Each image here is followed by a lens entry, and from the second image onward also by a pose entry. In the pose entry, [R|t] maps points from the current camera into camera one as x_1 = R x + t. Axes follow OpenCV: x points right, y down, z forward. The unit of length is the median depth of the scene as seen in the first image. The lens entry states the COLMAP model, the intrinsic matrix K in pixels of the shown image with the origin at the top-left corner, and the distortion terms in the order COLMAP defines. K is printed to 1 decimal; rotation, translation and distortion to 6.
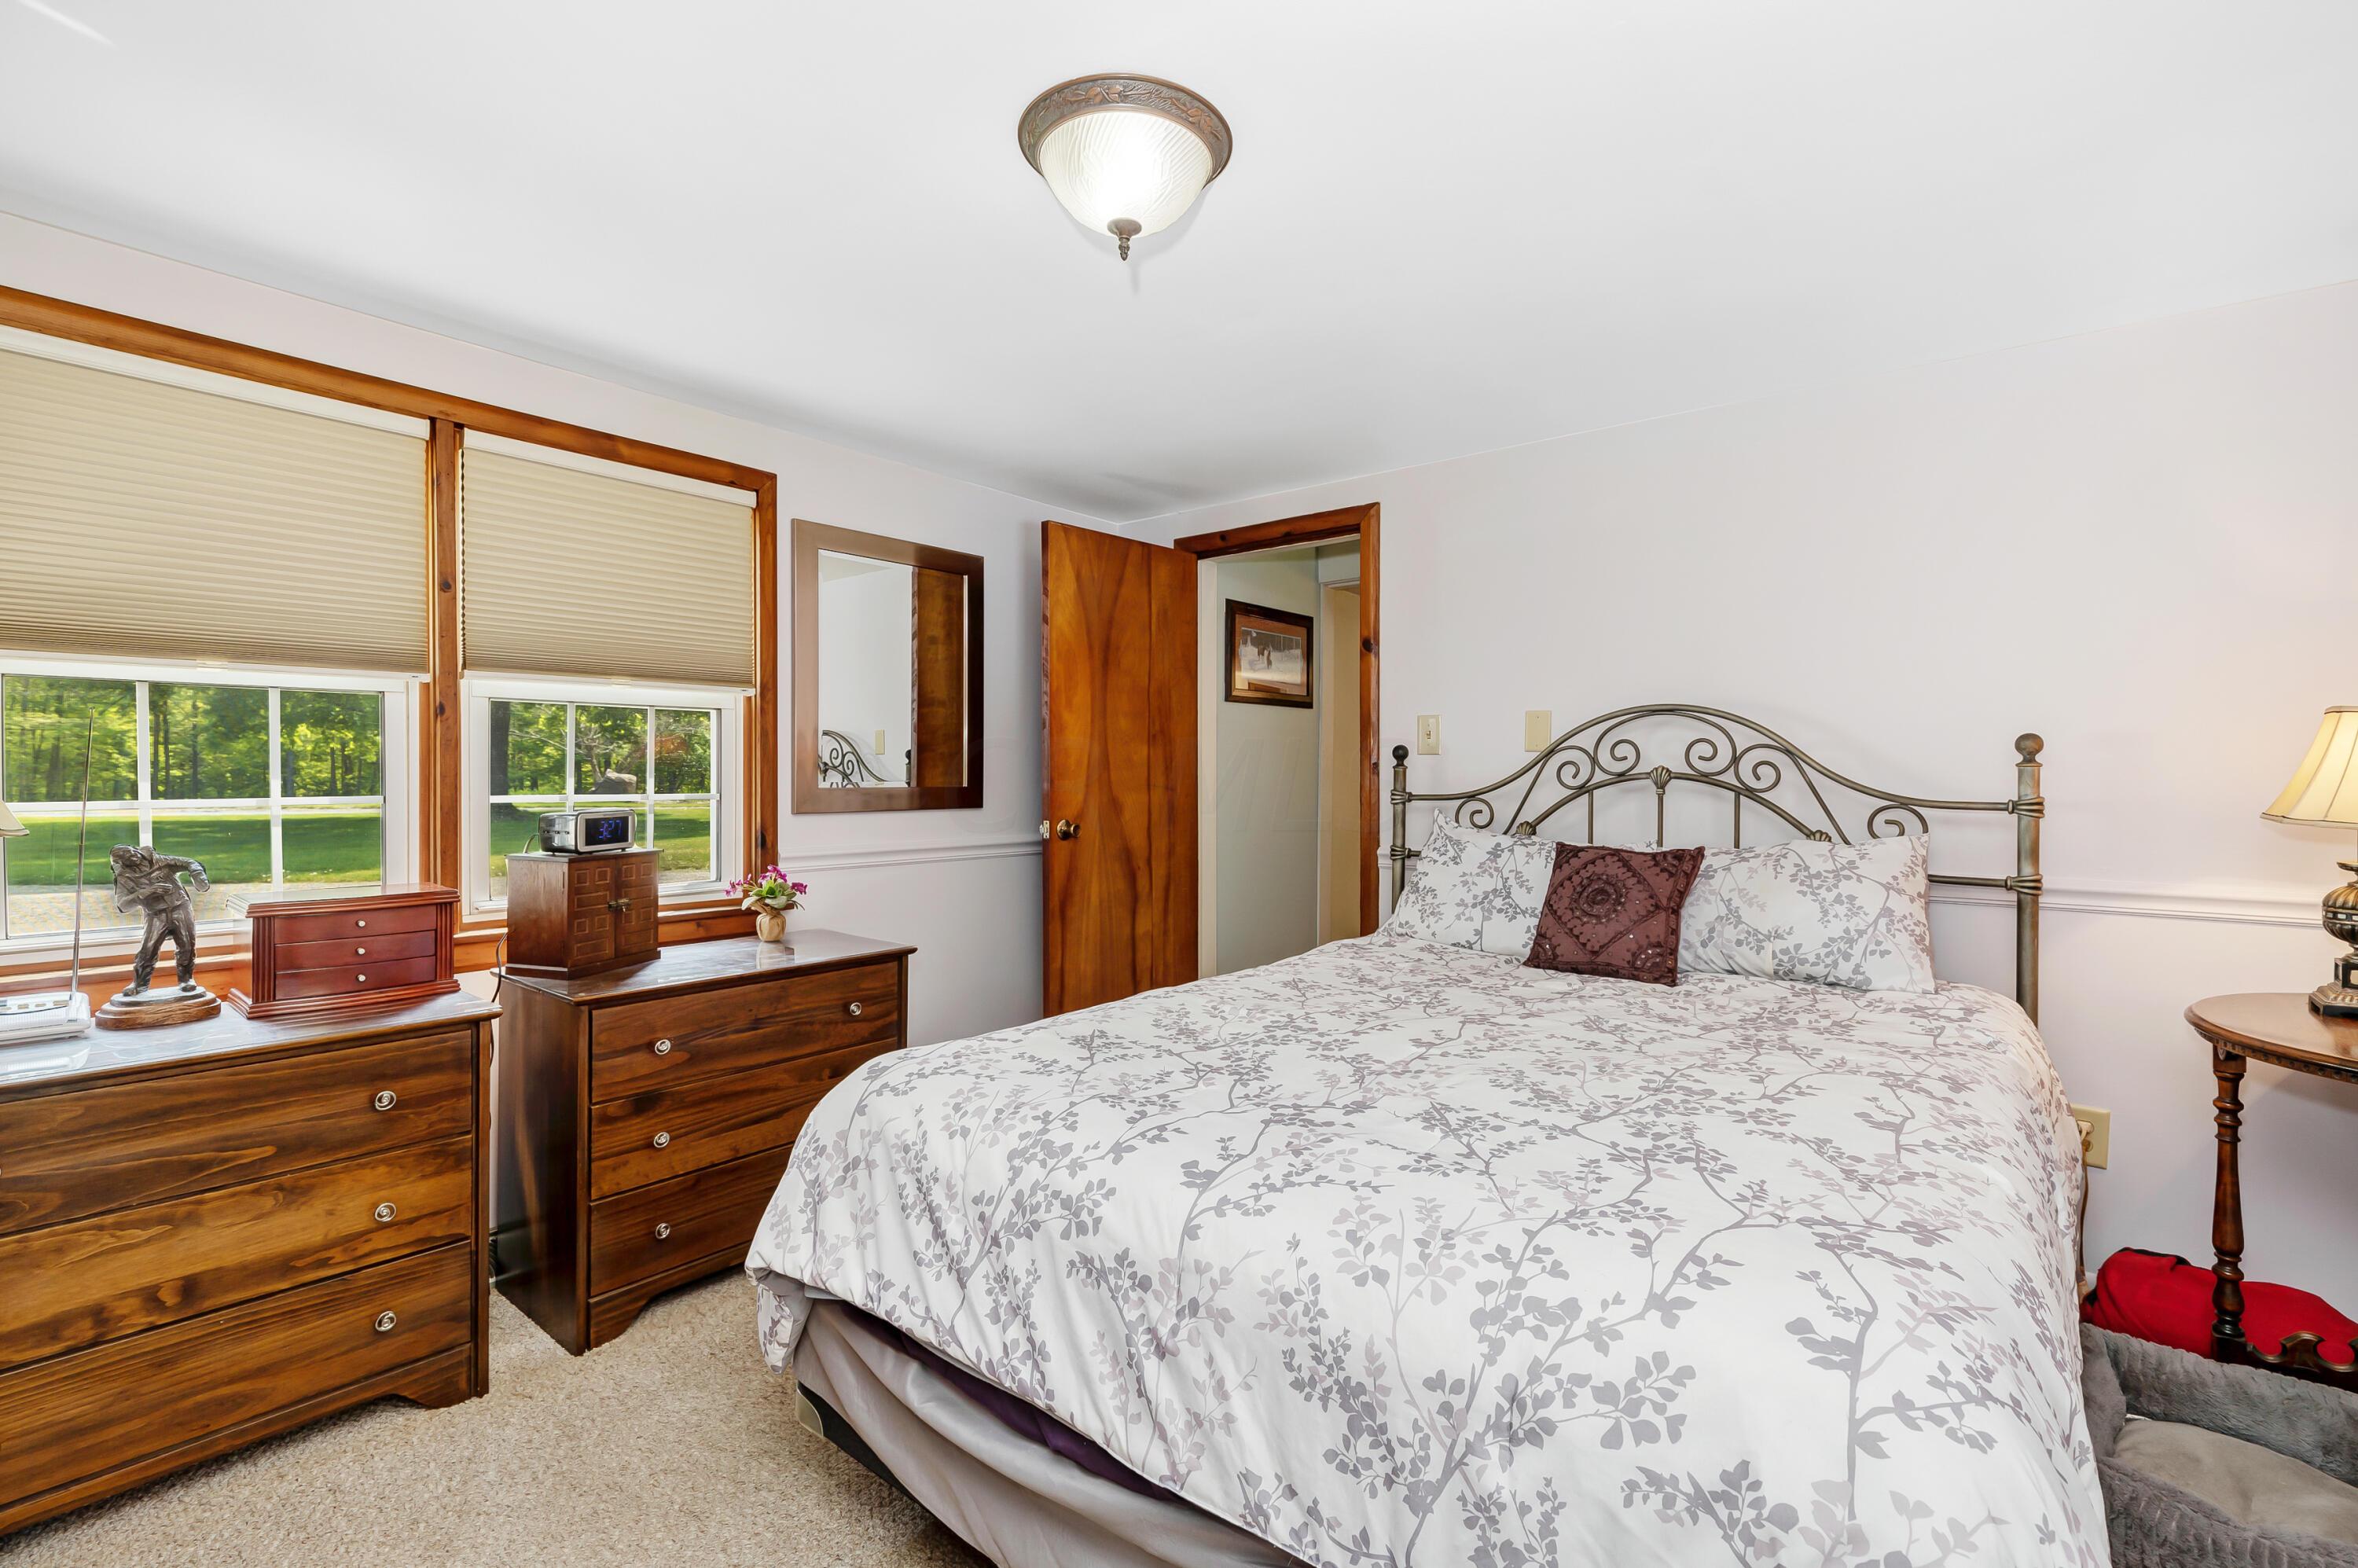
lens RADIAL K [[1074.7, 0, 1176.1], [0, 1074.7, 771.2], [0, 0, 1]] dist [-0.000696, -0.000128]
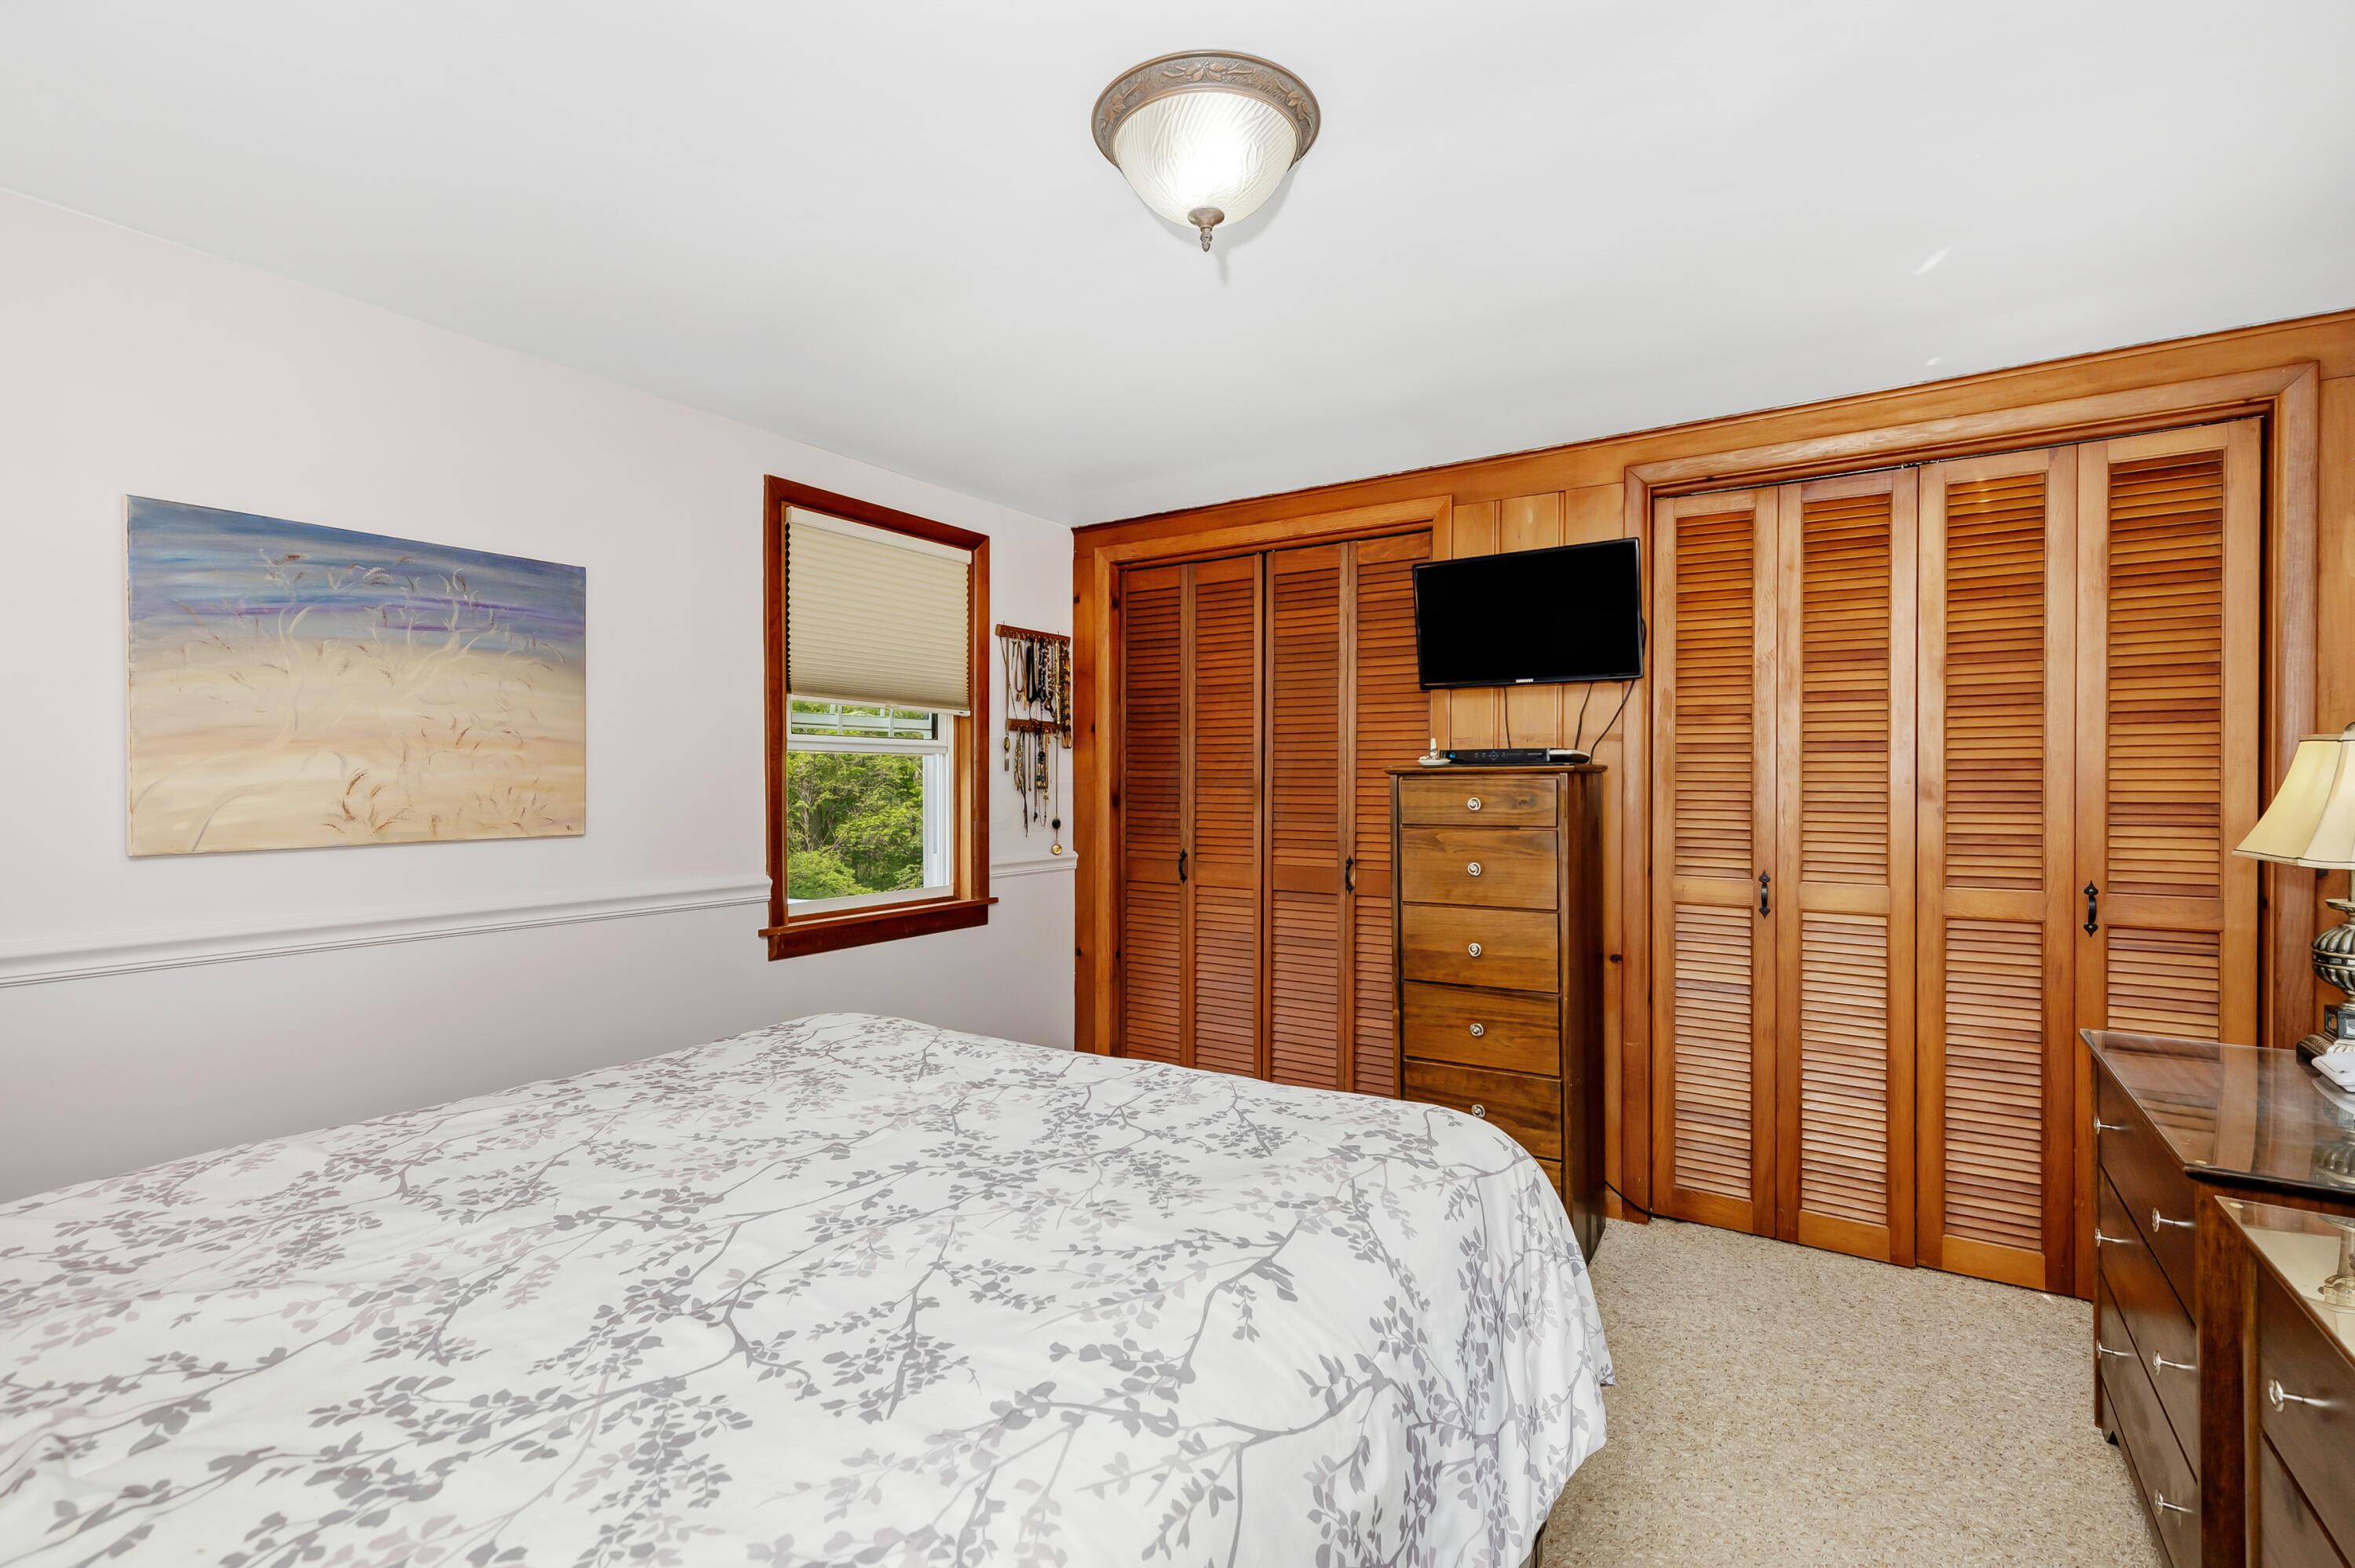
lens RADIAL K [[1073.2, 0, 1177.8], [0, 1073.2, 773.0], [0, 0, 1]] dist [-0.000696, -0.000128]
pose [[-0.995622, 0.006109, -0.093266, -0.179816], [0.004529, 0.999843, 0.017138, -0.019833], [0.093356, 0.016641, -0.995494, 1.711258]]
